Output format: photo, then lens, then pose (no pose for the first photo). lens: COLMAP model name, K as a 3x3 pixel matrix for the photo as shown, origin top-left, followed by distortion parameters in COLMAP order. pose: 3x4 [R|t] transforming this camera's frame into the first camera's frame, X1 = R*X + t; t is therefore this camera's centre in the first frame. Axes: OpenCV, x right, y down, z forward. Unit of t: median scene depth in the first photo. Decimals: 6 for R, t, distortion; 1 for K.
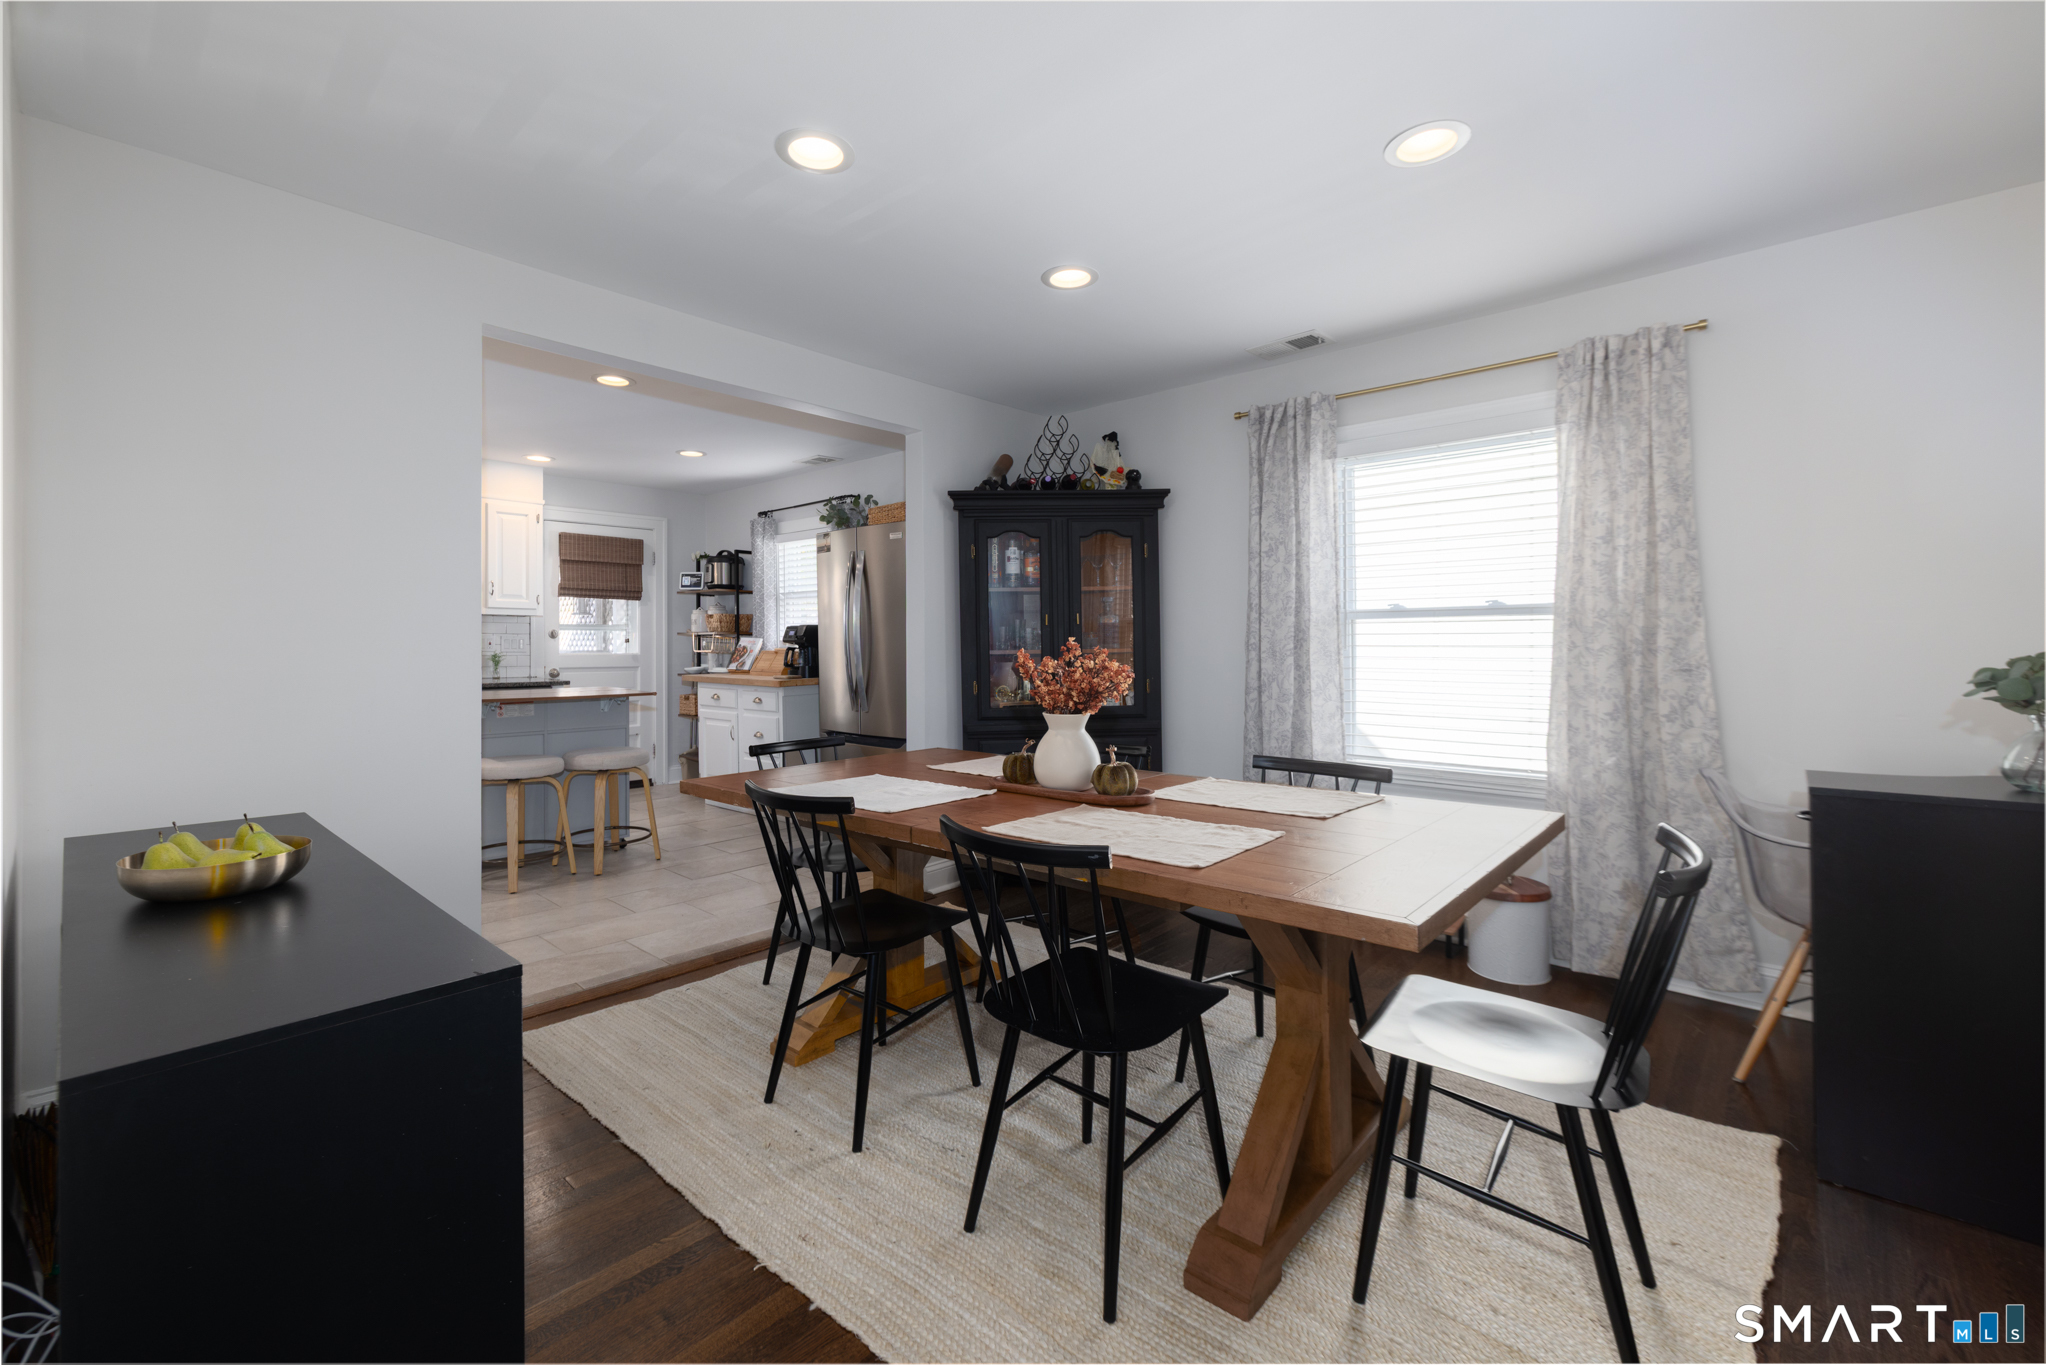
lens RADIAL K [[852.6, 0, 1017.7], [0, 852.6, 622.4], [0, 0, 1]] dist [0.000074, -0.000032]
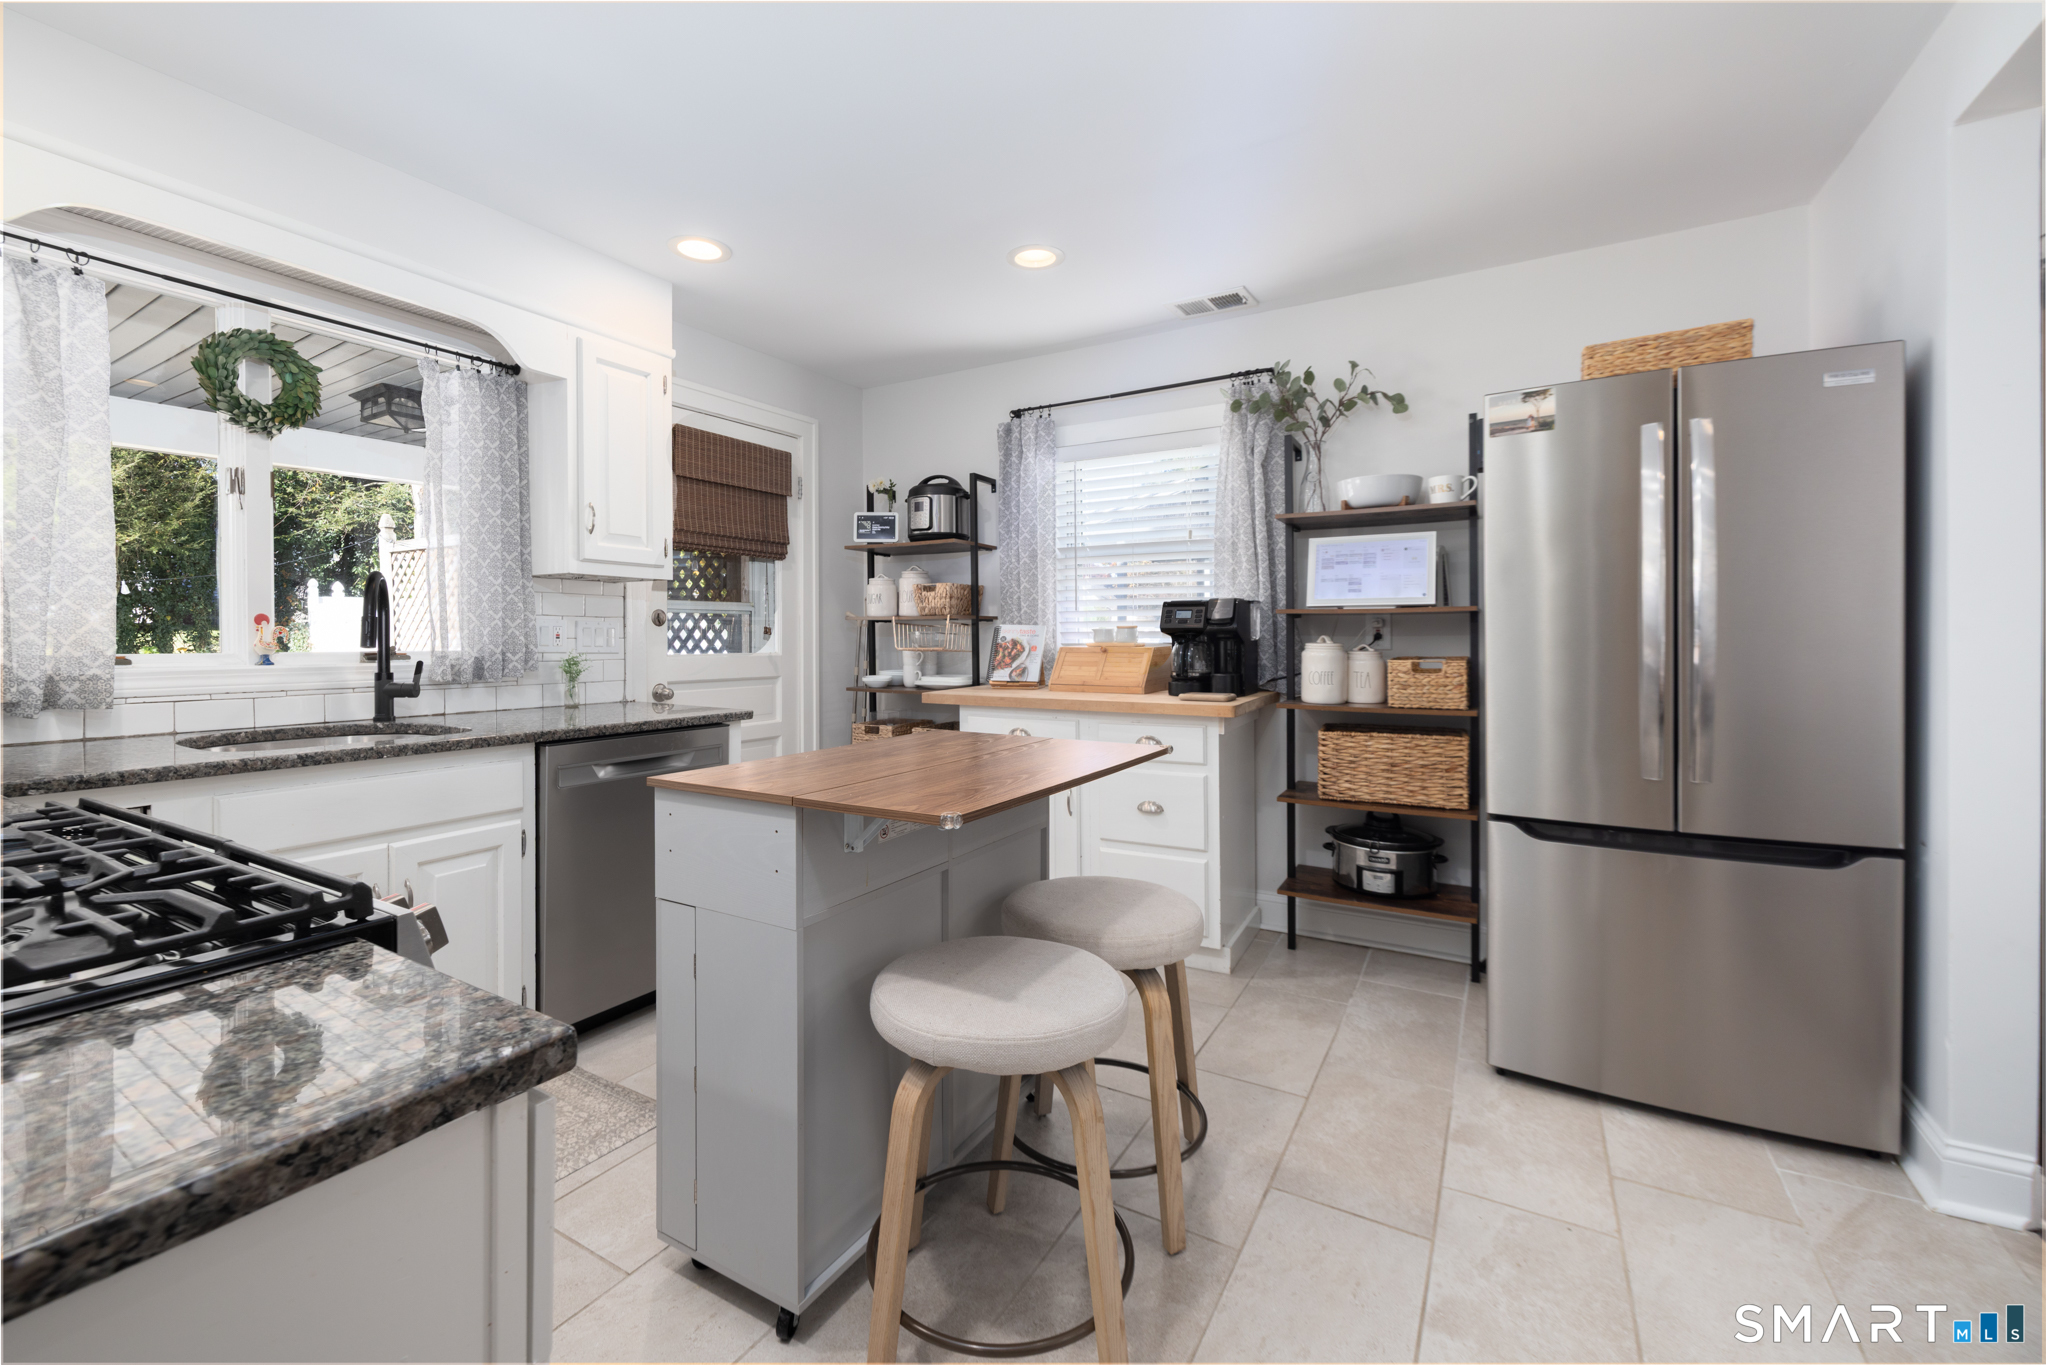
lens RADIAL K [[849.9, 0, 1030.0], [0, 849.9, 649.9], [0, 0, 1]] dist [0.000806, 0.000067]
pose [[0.979984, -0.005817, 0.198990, -0.405670], [-0.002244, 0.999187, 0.040262, 0.010987], [-0.199062, -0.039903, 0.979174, 0.420797]]
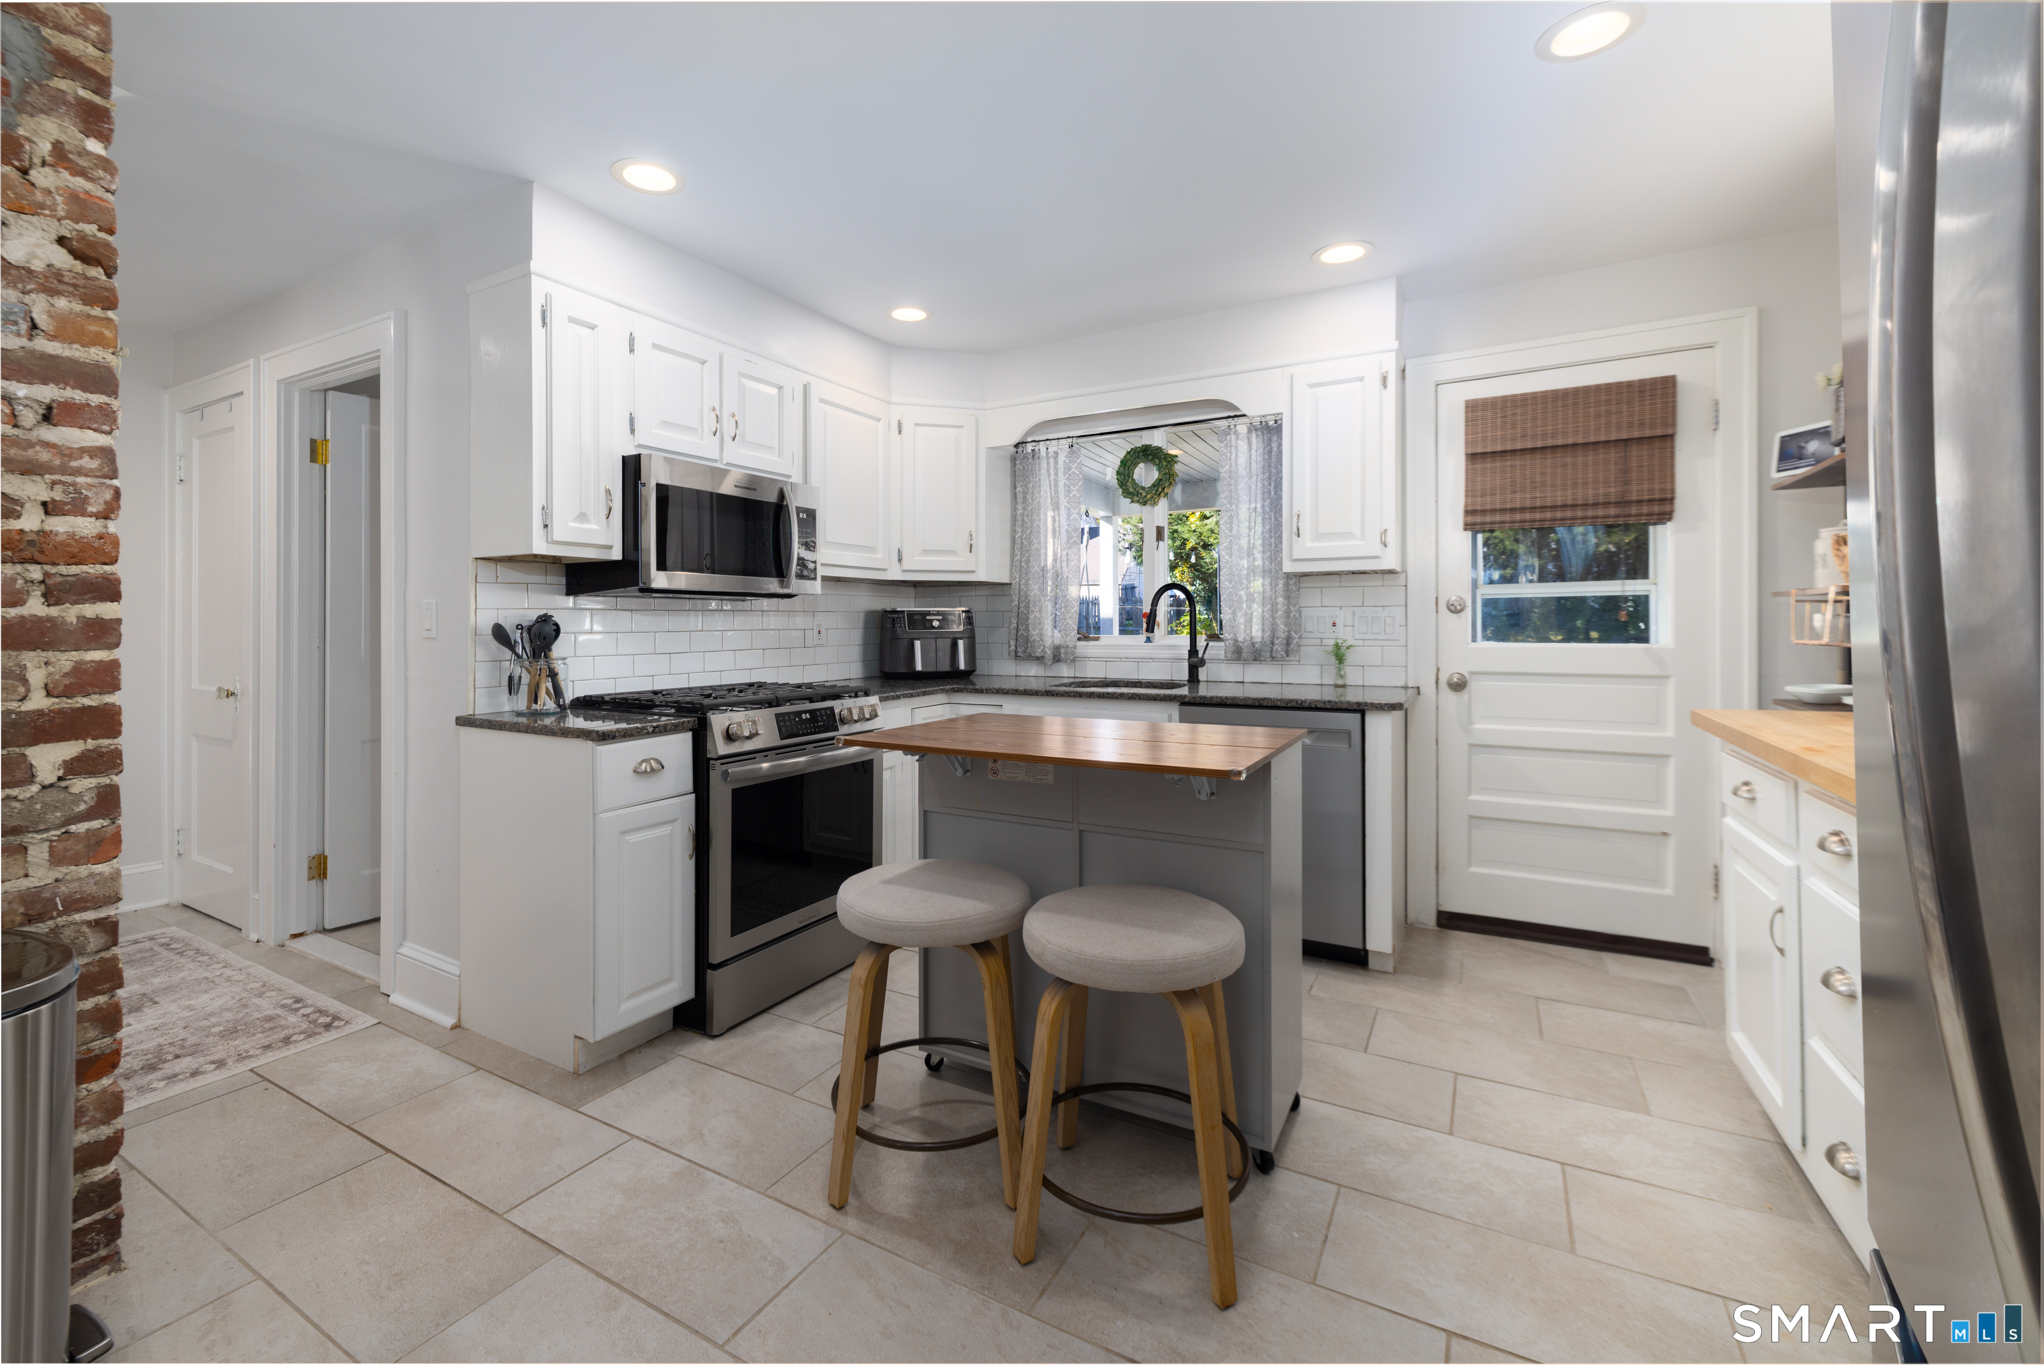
lens RADIAL K [[851.8, 0, 1016.7], [0, 851.8, 622.5], [0, 0, 1]] dist [0.000074, -0.000032]
pose [[0.218295, -0.004407, -0.975873, -0.103791], [0.033401, 0.999438, 0.002958, 0.013206], [0.975311, -0.033240, 0.218320, 0.602759]]
